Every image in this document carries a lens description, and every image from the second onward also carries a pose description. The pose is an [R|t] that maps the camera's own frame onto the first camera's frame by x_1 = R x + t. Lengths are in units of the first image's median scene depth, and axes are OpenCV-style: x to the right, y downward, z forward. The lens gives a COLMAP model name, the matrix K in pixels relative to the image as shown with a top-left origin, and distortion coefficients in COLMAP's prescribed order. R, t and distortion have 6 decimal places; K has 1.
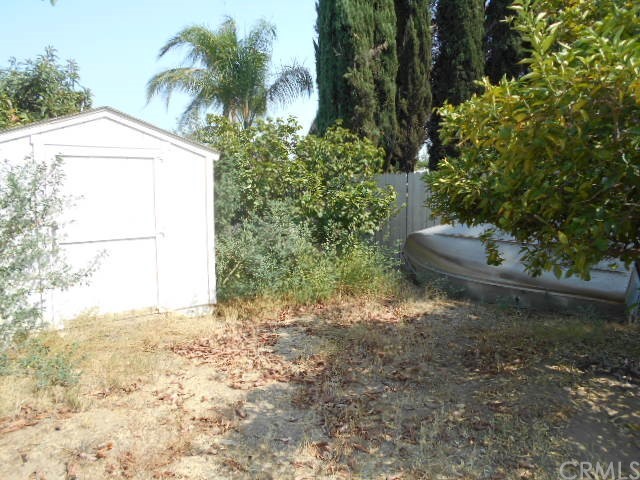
lens RADIAL K [[505.2, 0, 315.5], [0, 505.2, 243.4], [0, 0, 1]] dist [0.010250, 0.009424]
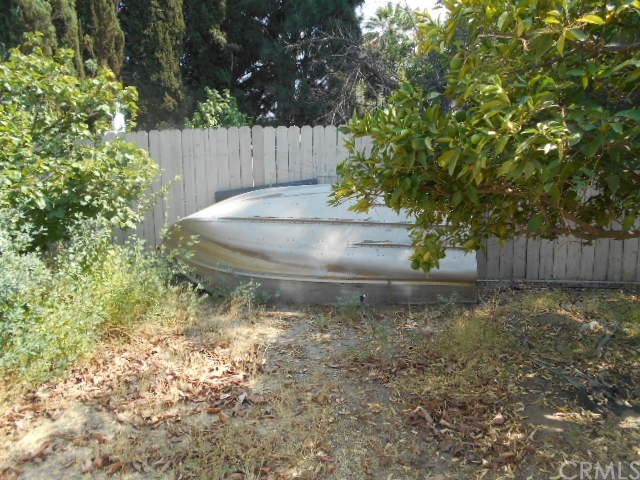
lens RADIAL K [[533.0, 0, 317.5], [0, 533.0, 247.6], [0, 0, 1]] dist [0.001063, 0.002119]
pose [[0.809799, -0.125072, 0.573221, -0.057093], [0.092318, 0.992006, 0.086028, -0.022547], [-0.579399, -0.016747, 0.814872, 0.253354]]
